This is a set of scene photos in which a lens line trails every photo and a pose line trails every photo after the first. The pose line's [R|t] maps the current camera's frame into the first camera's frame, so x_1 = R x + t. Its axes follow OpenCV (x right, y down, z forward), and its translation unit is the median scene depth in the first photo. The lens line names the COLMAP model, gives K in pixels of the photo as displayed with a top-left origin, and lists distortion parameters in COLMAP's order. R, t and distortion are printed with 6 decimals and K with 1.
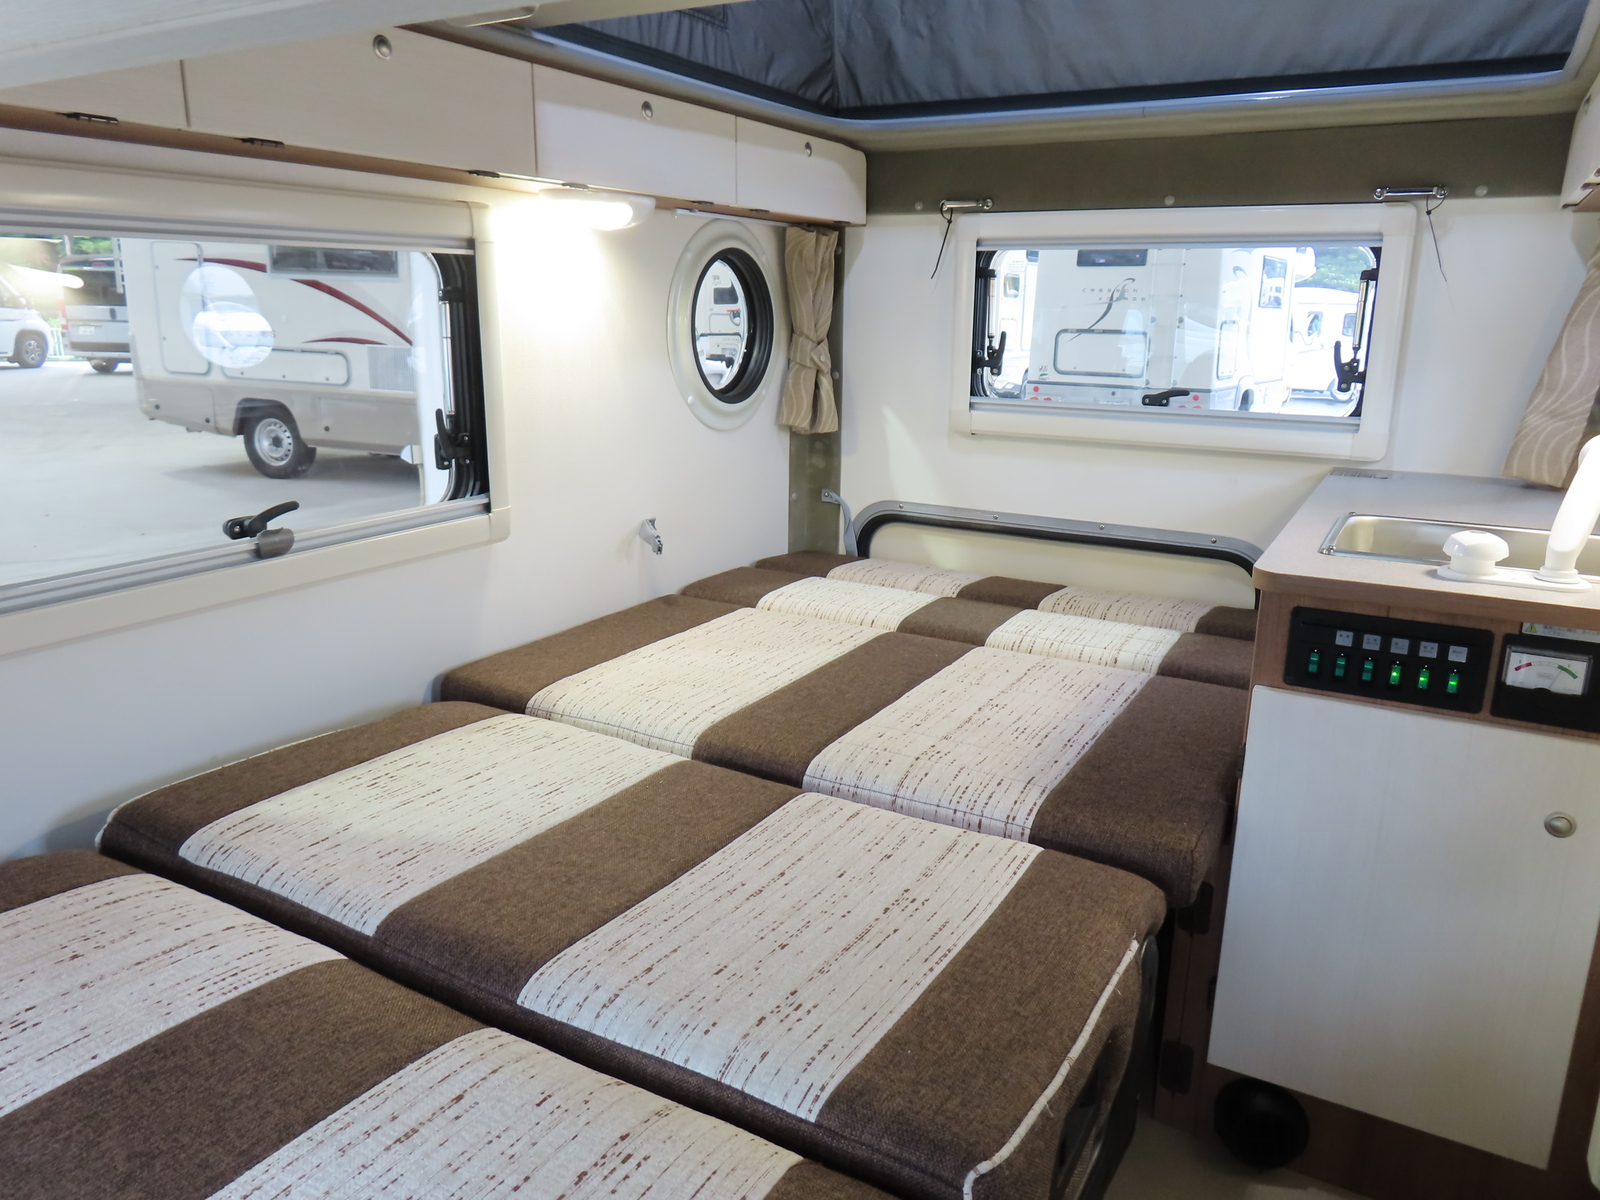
lens RADIAL K [[1156.7, 0, 798.1], [0, 1156.7, 600.8], [0, 0, 1]] dist [-0.009908, 0.007963]
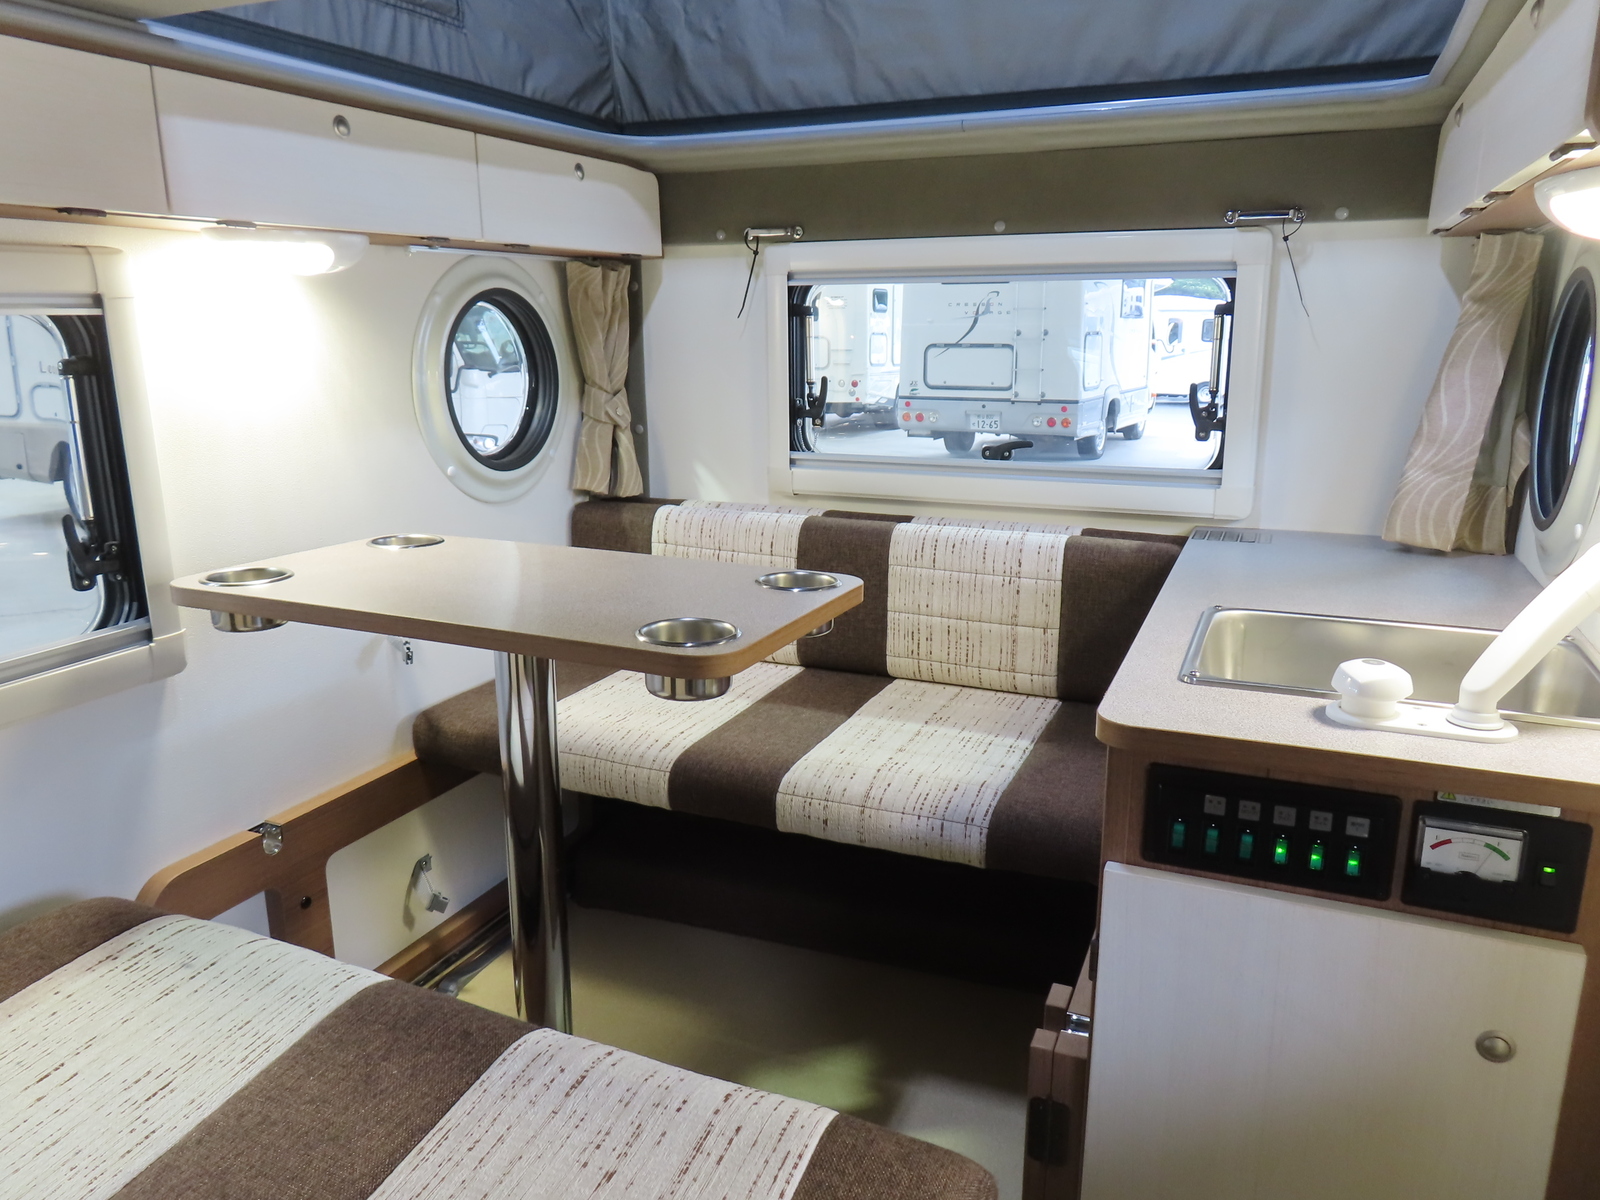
lens RADIAL K [[1156.7, 0, 794.8], [0, 1156.7, 598.6], [0, 0, 1]] dist [-0.009908, 0.007963]
pose [[0.994861, -0.042175, 0.092052, 0.082444], [0.043460, 0.998983, -0.012006, -0.067902], [-0.091452, 0.015945, 0.995682, 0.163408]]
